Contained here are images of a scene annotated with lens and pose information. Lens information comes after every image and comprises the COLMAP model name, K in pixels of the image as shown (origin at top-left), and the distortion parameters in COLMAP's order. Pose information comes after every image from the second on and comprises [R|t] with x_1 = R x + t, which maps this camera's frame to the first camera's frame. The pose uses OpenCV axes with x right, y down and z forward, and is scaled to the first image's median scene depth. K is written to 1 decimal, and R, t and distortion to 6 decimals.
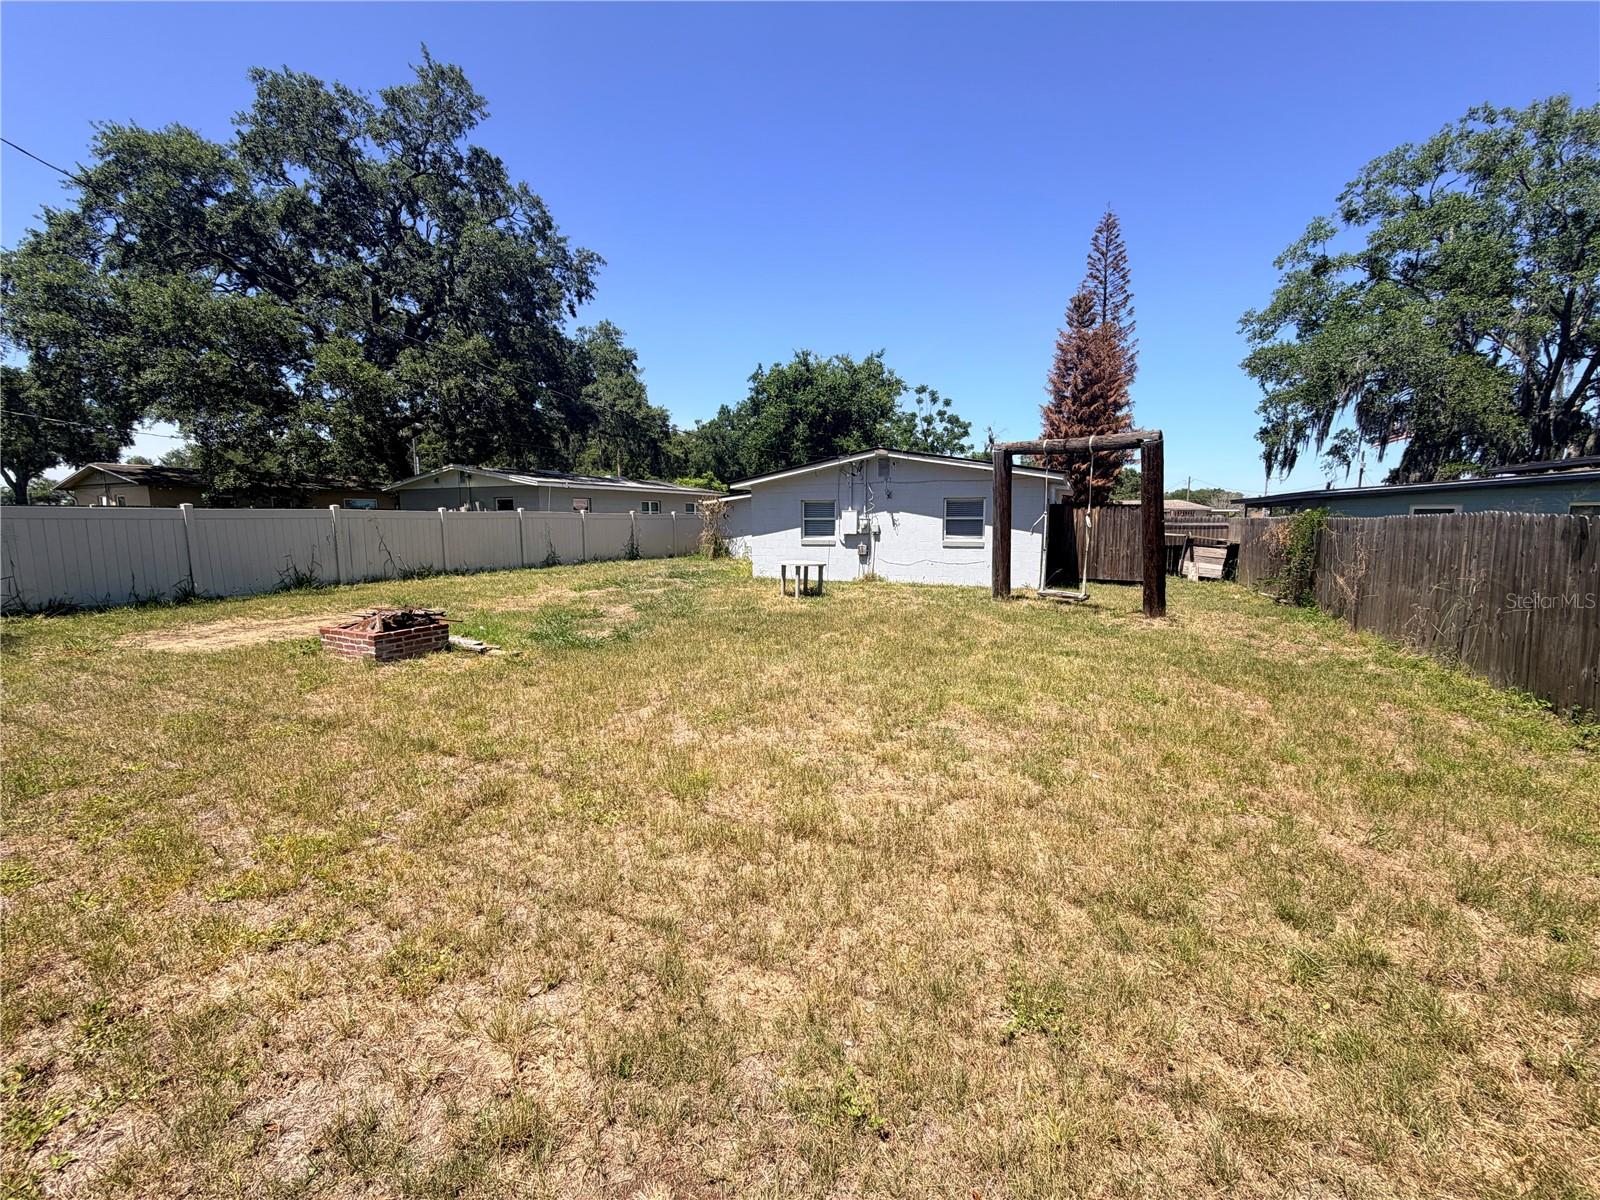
lens RADIAL K [[638.6, 0, 801.9], [0, 638.6, 600.1], [0, 0, 1]] dist [-0.002405, -0.000905]
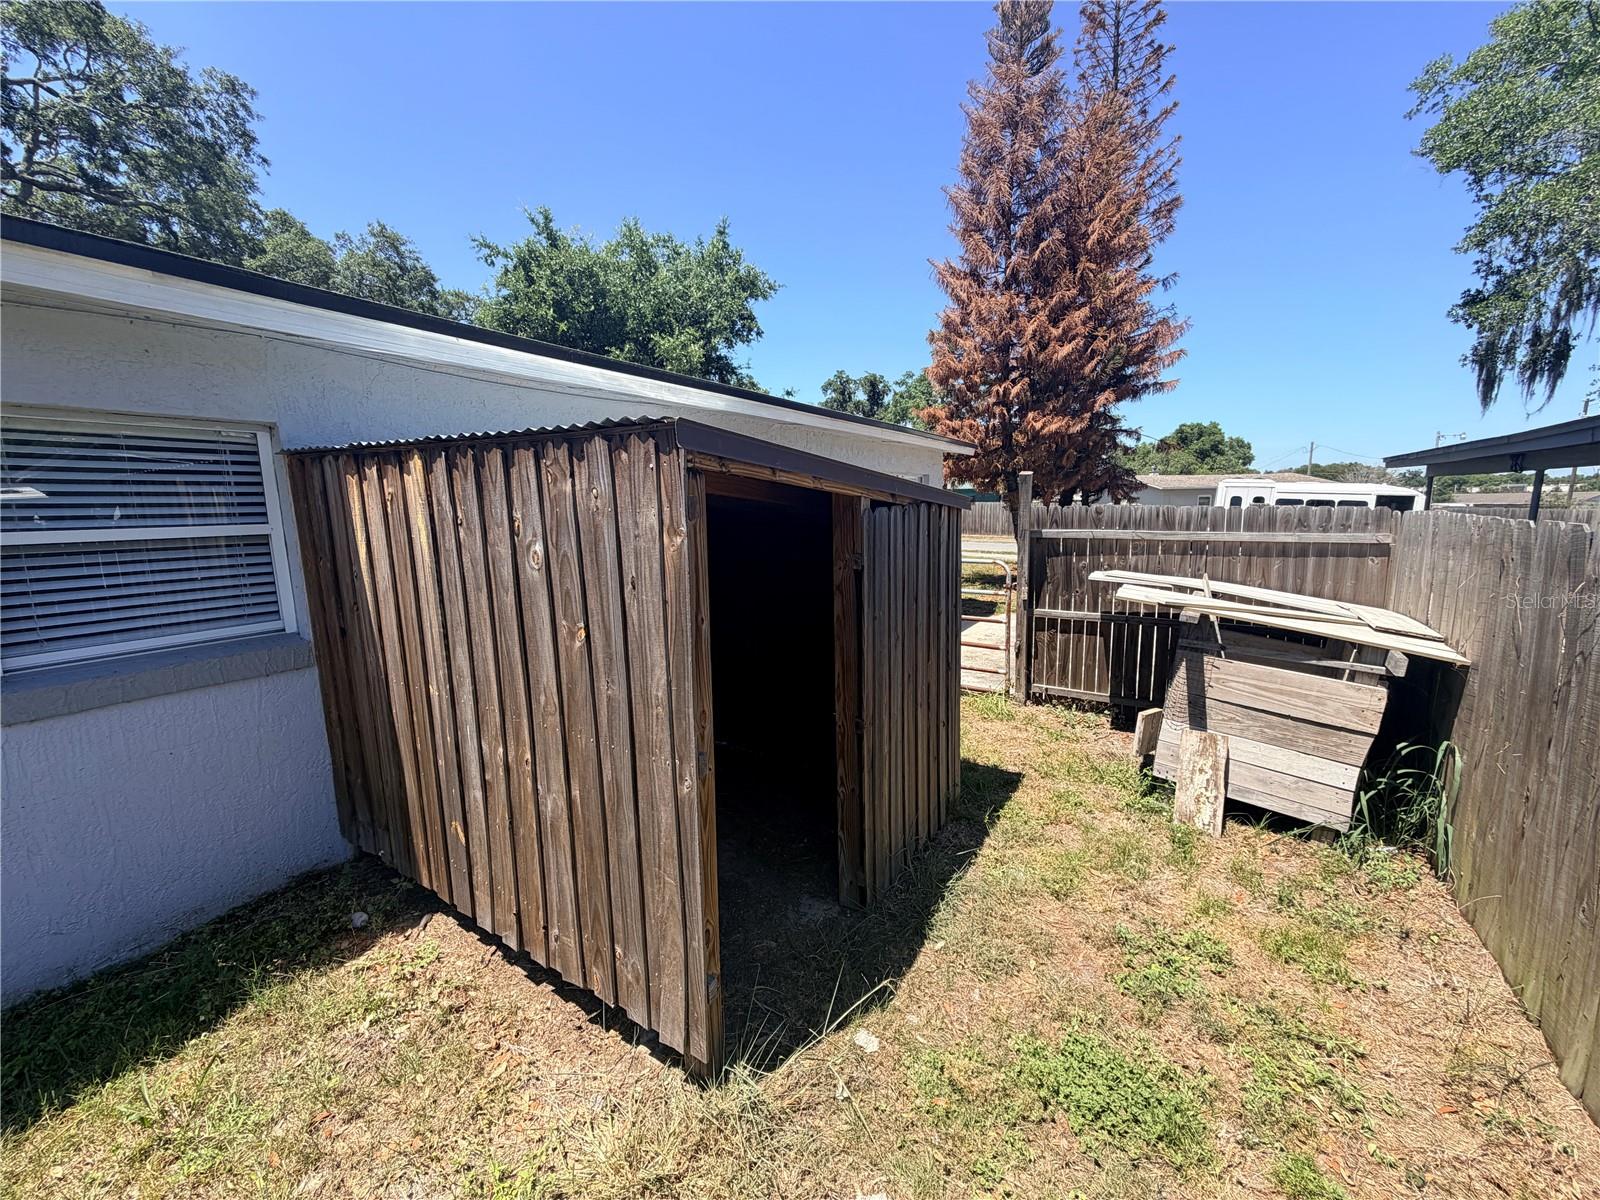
lens RADIAL K [[638.6, 0, 799.4], [0, 638.6, 599.5], [0, 0, 1]] dist [-0.002405, -0.000905]
pose [[0.990718, 0.011876, -0.135415, 0.352927], [-0.008557, 0.999649, 0.025068, -0.073618], [0.135665, -0.023677, 0.990472, 0.536960]]
